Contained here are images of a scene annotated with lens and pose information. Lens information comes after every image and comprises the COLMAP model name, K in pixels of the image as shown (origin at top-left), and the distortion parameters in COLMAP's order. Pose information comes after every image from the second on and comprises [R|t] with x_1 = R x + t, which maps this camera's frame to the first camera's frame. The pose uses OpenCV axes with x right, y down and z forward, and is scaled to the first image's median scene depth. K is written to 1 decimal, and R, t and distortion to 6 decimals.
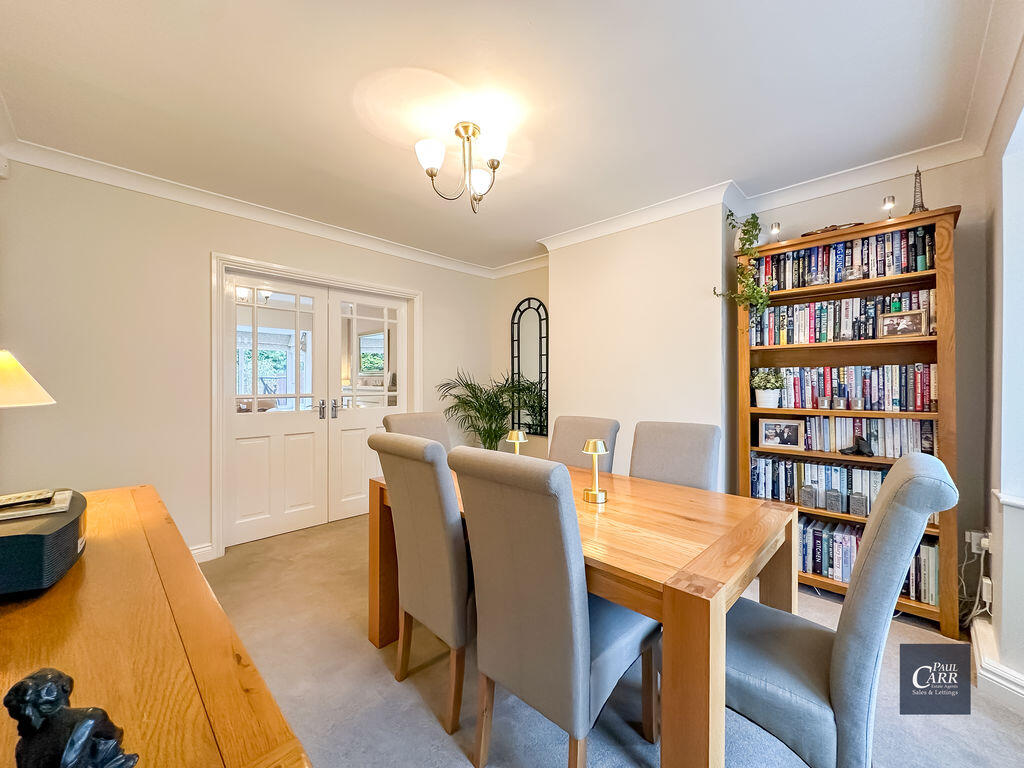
lens RADIAL K [[409.1, 0, 512.2], [0, 409.1, 382.3], [0, 0, 1]] dist [-0.001618, -0.000041]
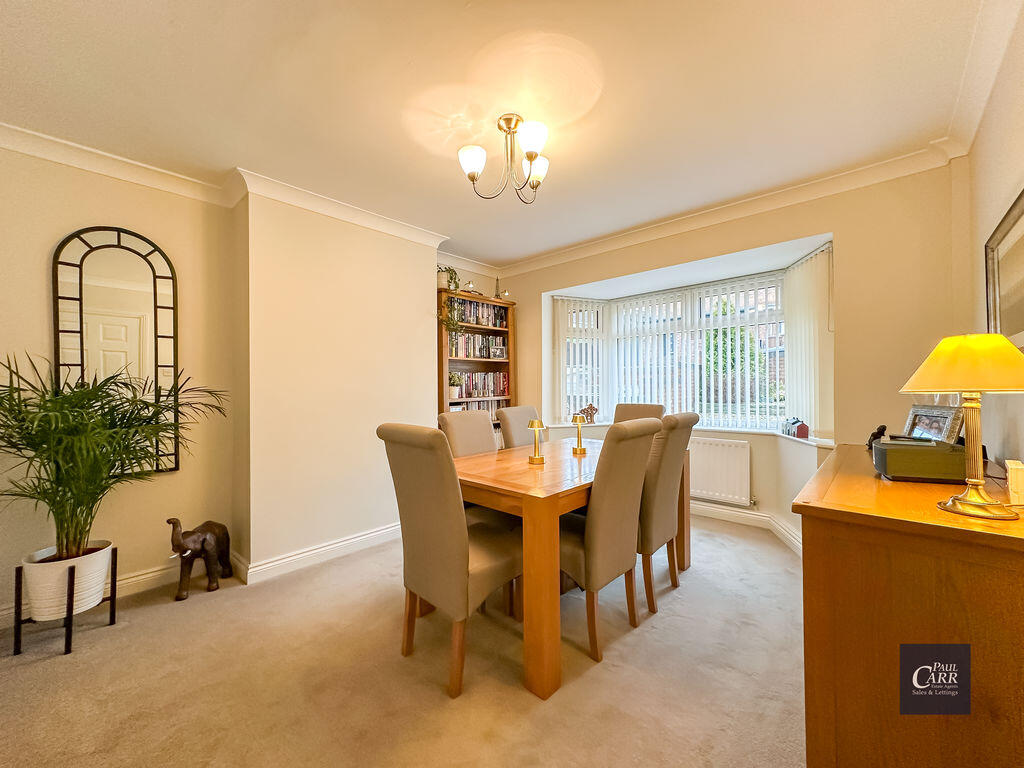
lens RADIAL K [[409.1, 0, 512.2], [0, 409.1, 382.3], [0, 0, 1]] dist [-0.001618, -0.000041]
pose [[-0.026031, 0.007551, 0.999633, -0.940650], [0.009116, 0.999932, -0.007316, 0.017185], [-0.999620, 0.008922, -0.026098, 0.883285]]
